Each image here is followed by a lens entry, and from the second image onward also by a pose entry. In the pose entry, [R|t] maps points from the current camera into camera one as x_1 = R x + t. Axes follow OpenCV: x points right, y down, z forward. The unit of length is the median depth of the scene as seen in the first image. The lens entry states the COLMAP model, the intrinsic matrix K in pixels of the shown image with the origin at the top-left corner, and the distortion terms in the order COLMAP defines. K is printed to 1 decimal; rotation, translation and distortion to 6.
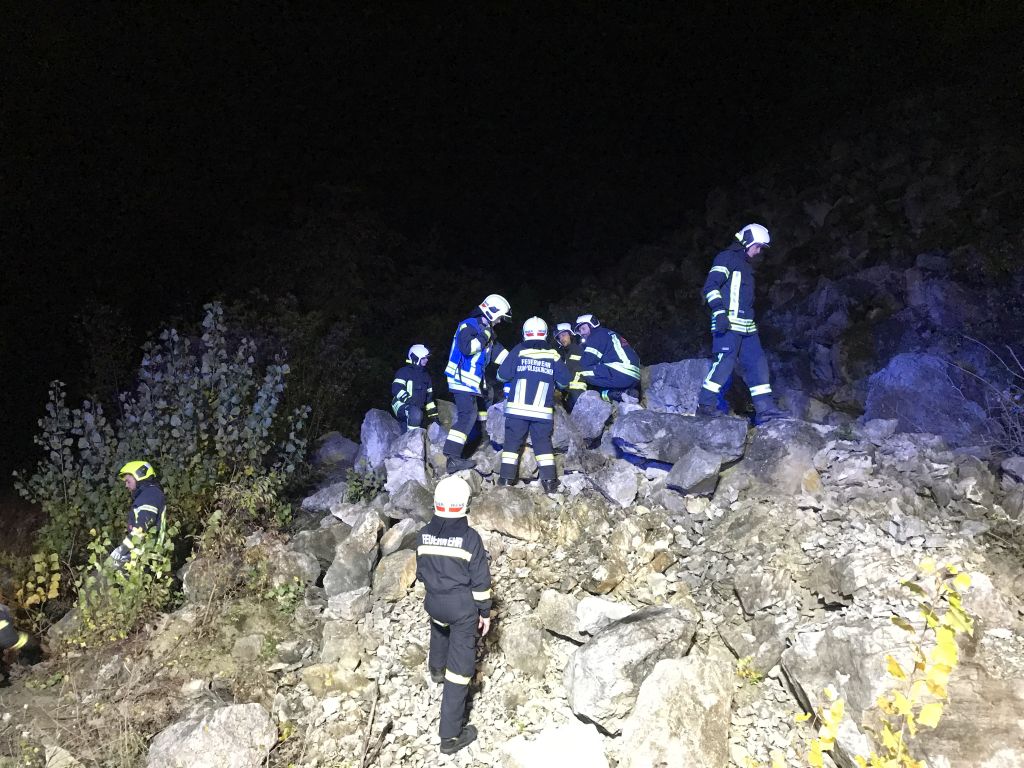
lens RADIAL K [[830.6, 0, 512.0], [0, 830.6, 384.0], [0, 0, 1]] dist [0.039604, -0.057916]
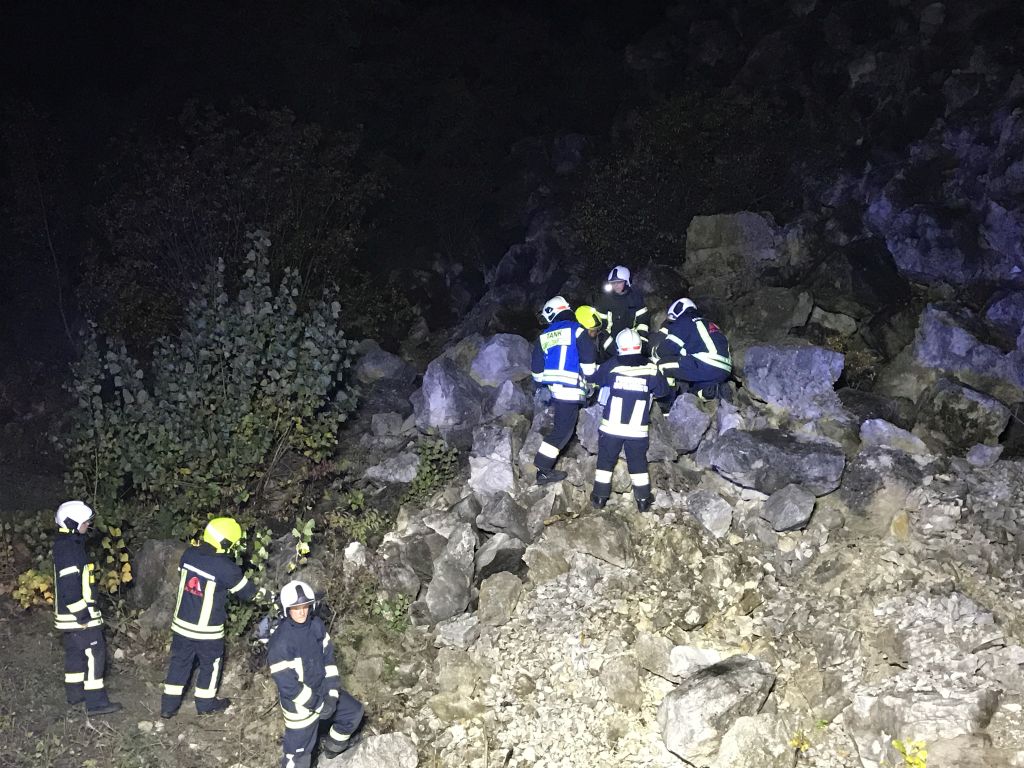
lens RADIAL K [[1319.8, 0, 512.0], [0, 1319.8, 384.0], [0, 0, 1]] dist [0.160253, -0.566605]
pose [[0.999555, 0.012826, -0.026935, -0.084368], [-0.006248, 0.972838, 0.231403, -0.453509], [0.029172, -0.231131, 0.972485, -0.609669]]
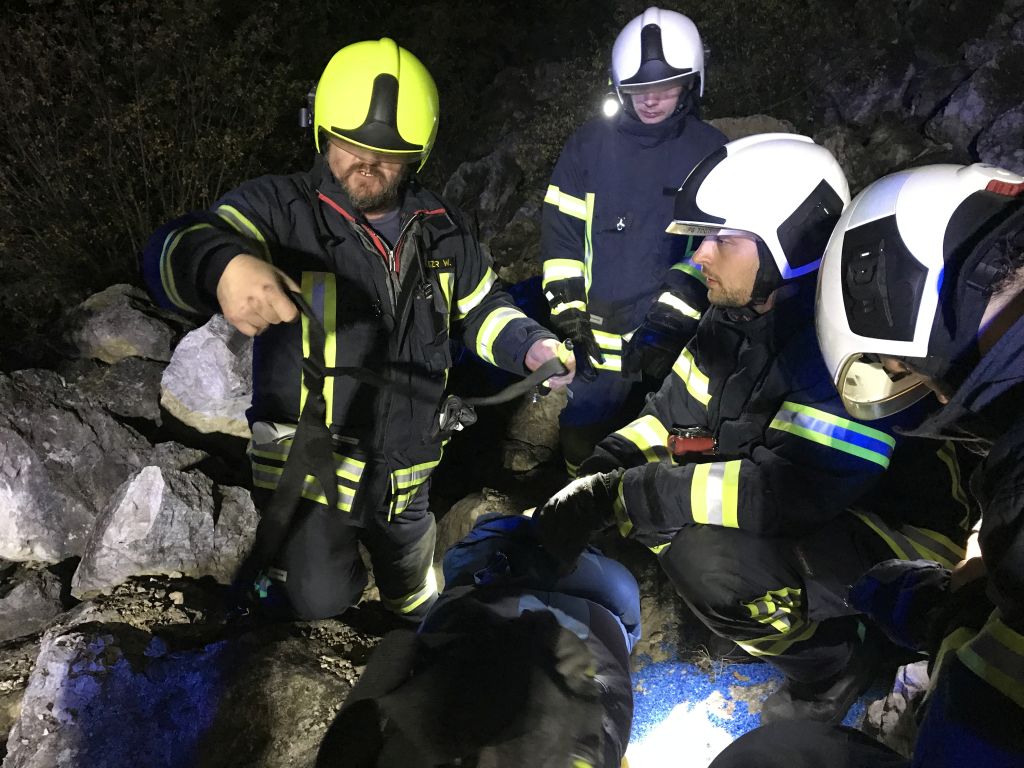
lens RADIAL K [[830.6, 0, 512.0], [0, 830.6, 384.0], [0, 0, 1]] dist [0.039604, -0.057916]
pose [[0.997574, 0.049011, -0.049445, 0.060419], [-0.029483, 0.940791, 0.337704, -0.120221], [0.063069, -0.335427, 0.939953, 1.260020]]
